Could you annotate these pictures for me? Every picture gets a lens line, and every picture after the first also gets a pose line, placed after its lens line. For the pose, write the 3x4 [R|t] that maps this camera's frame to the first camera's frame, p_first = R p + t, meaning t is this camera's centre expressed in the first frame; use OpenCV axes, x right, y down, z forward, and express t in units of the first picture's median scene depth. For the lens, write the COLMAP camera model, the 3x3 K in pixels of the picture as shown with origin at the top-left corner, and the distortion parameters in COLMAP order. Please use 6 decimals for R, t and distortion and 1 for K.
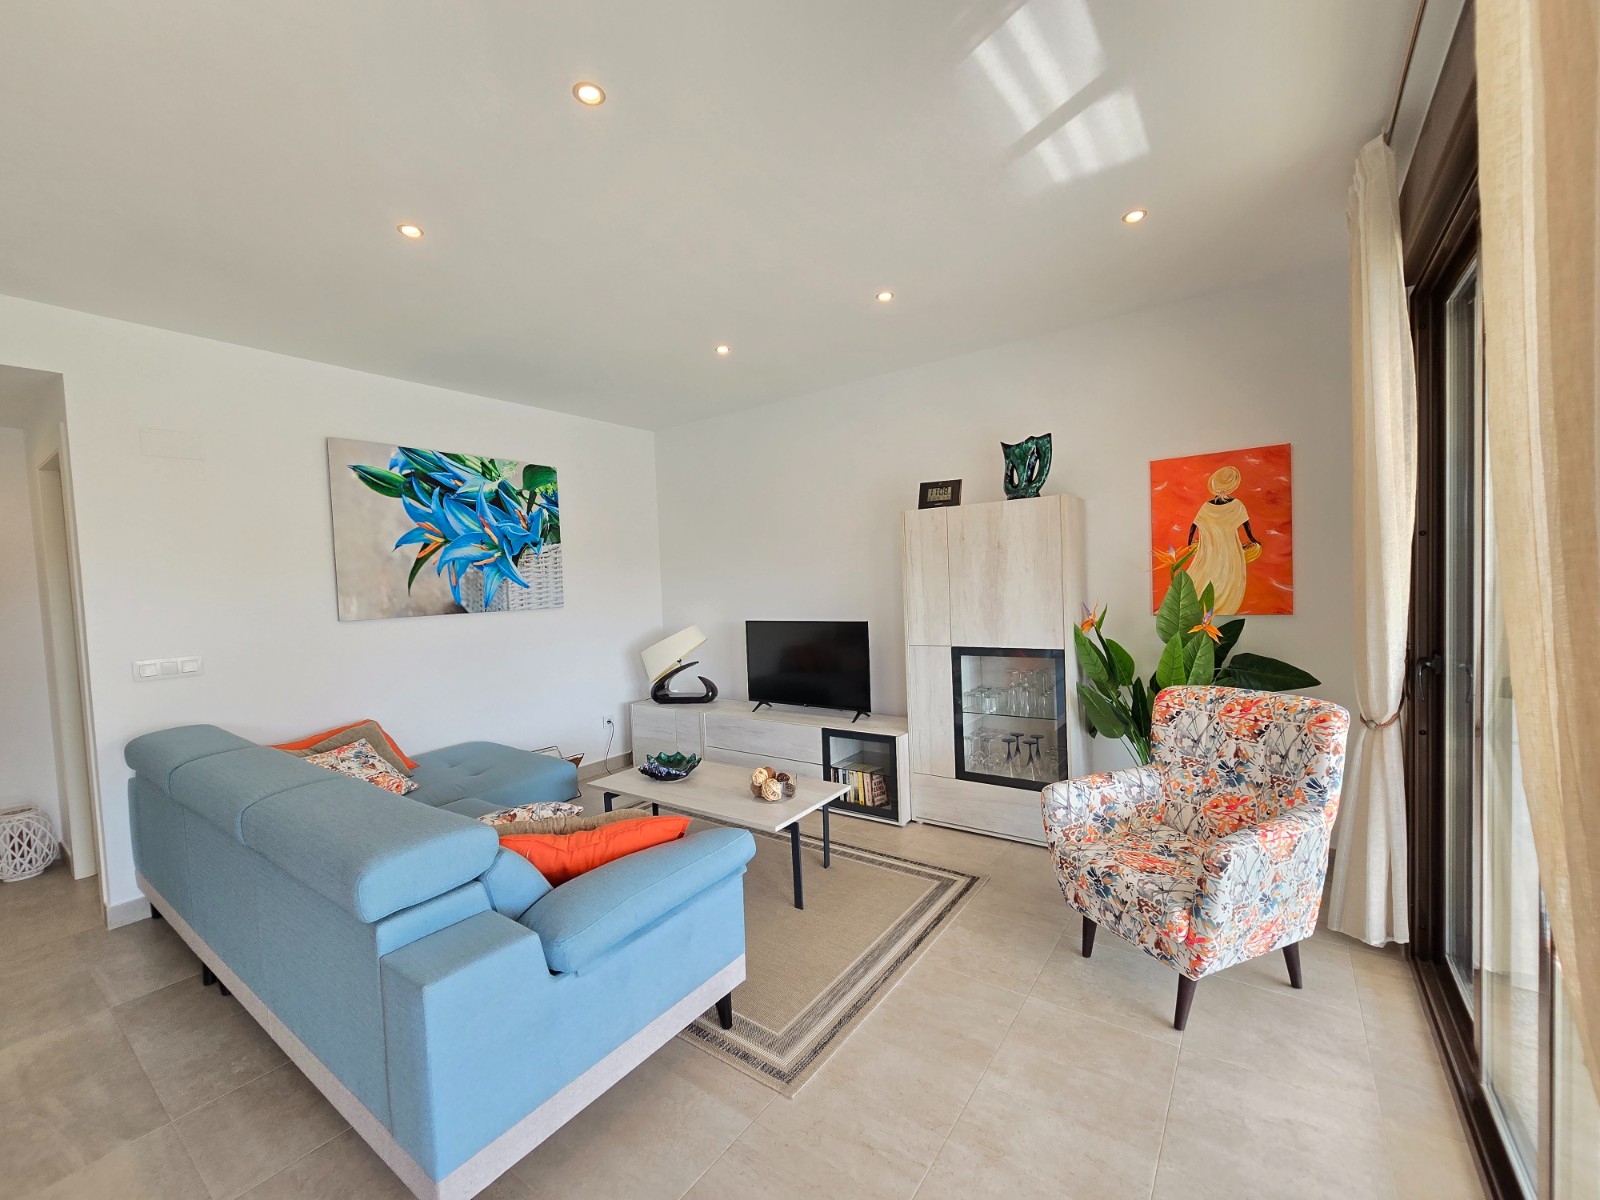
lens RADIAL K [[653.3, 0, 808.9], [0, 653.3, 601.5], [0, 0, 1]] dist [-0.001403, -0.001280]
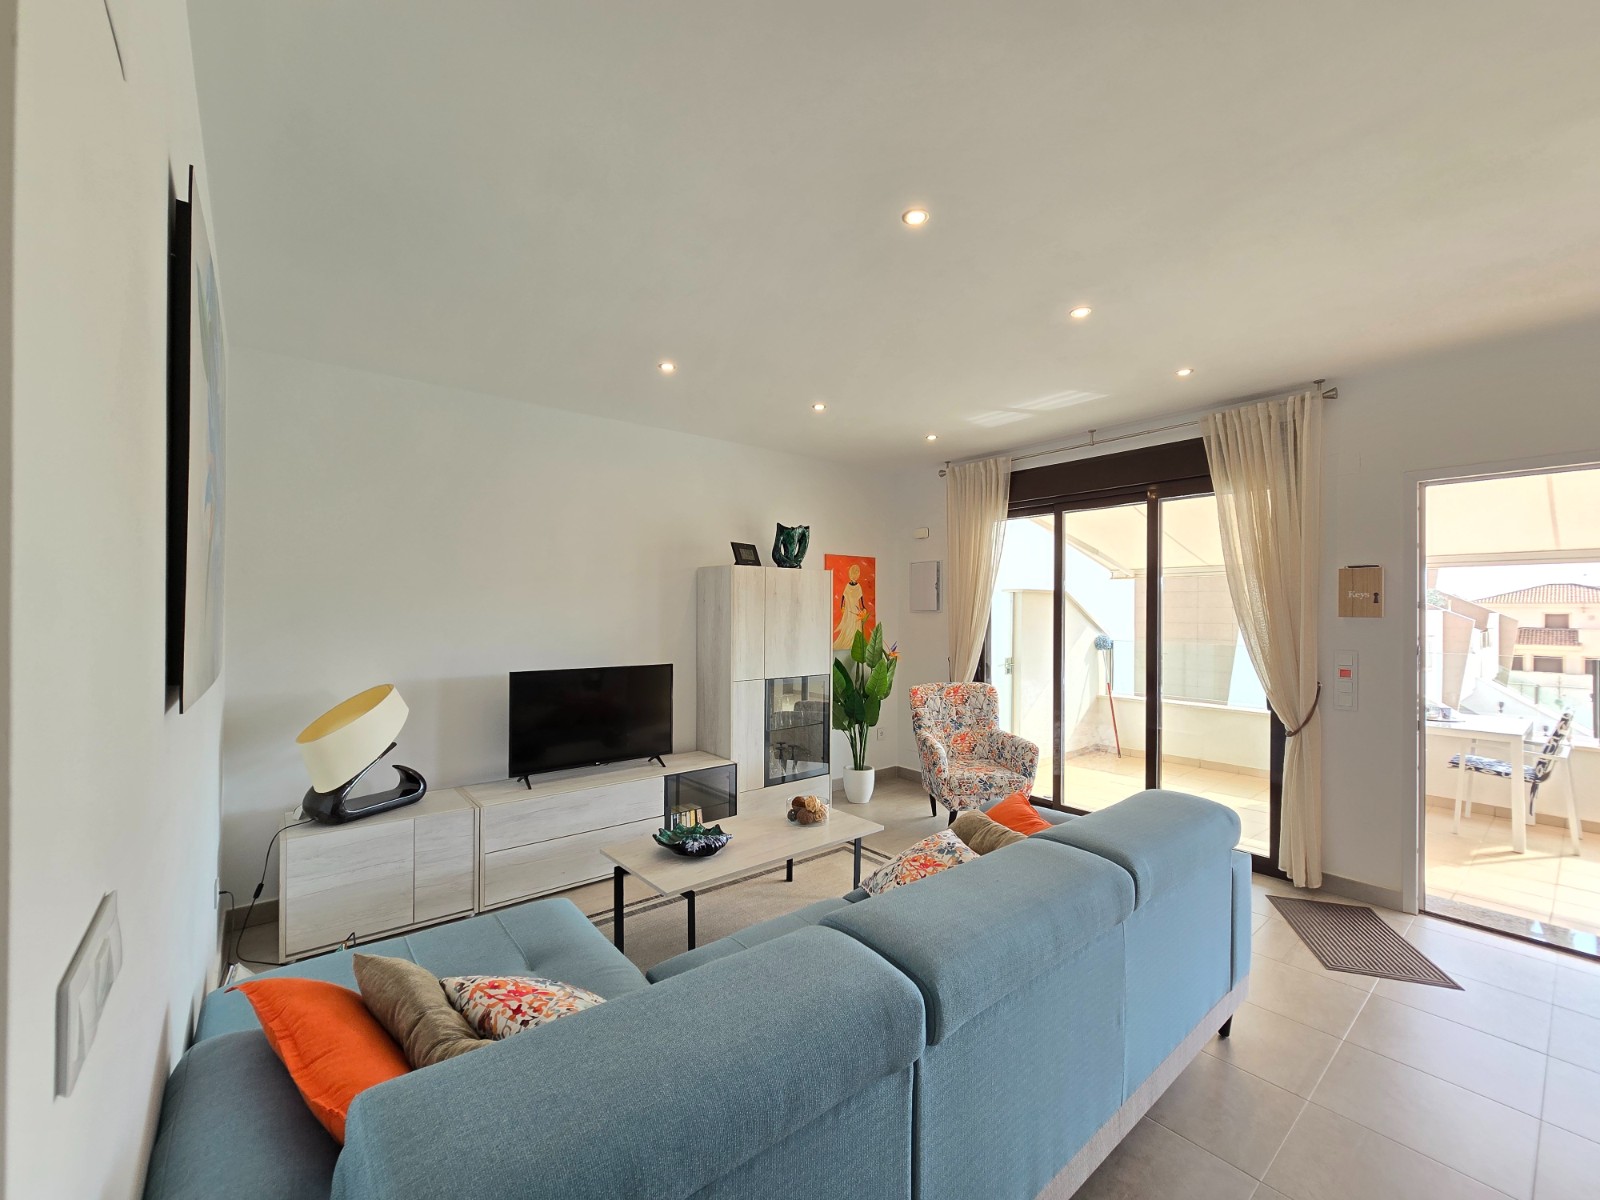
lens RADIAL K [[653.3, 0, 804.2], [0, 653.3, 605.3], [0, 0, 1]] dist [-0.001403, -0.001280]
pose [[0.252291, 0.051182, 0.966297, -1.081545], [0.020448, 0.998095, -0.058205, 0.002968], [-0.967435, 0.034444, 0.250764, 0.689753]]
